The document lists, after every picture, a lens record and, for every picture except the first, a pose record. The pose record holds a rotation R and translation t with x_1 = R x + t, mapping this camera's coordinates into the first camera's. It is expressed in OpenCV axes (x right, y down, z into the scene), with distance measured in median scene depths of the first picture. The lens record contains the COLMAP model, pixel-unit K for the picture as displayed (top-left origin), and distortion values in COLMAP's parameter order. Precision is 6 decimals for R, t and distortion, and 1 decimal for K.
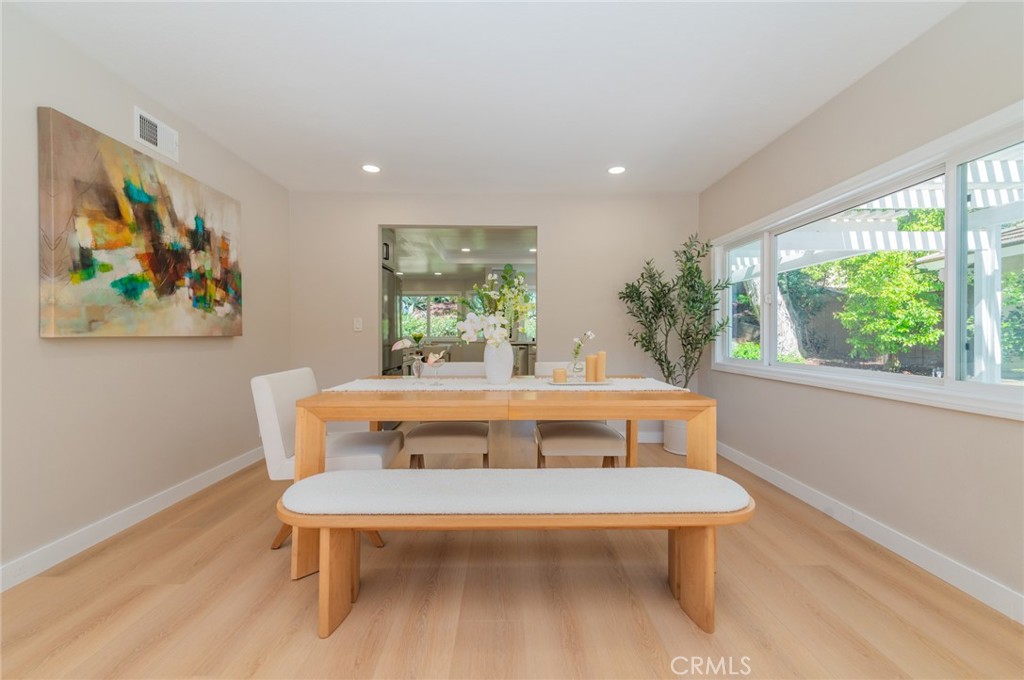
lens RADIAL K [[403.4, 0, 504.1], [0, 403.4, 335.8], [0, 0, 1]] dist [0.001183, 0.000211]
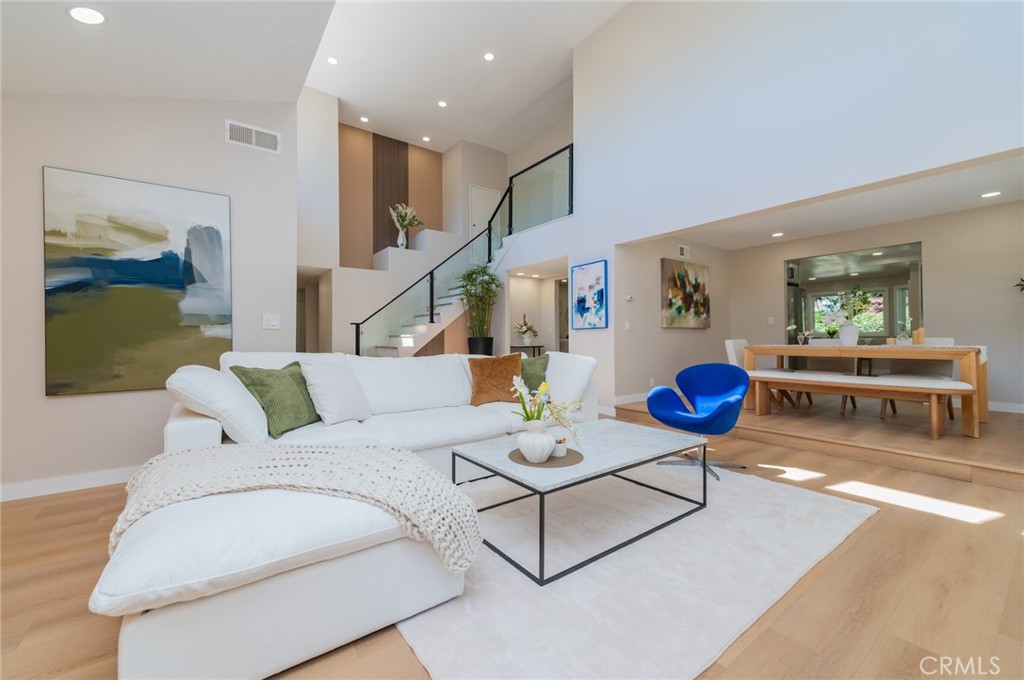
lens RADIAL K [[403.4, 0, 507.3], [0, 403.4, 334.5], [0, 0, 1]] dist [0.001183, 0.000211]
pose [[0.593230, -0.012292, -0.804939, 0.523524], [0.002721, 0.999908, -0.013264, 0.071182], [0.805029, 0.005678, 0.593209, -1.357315]]
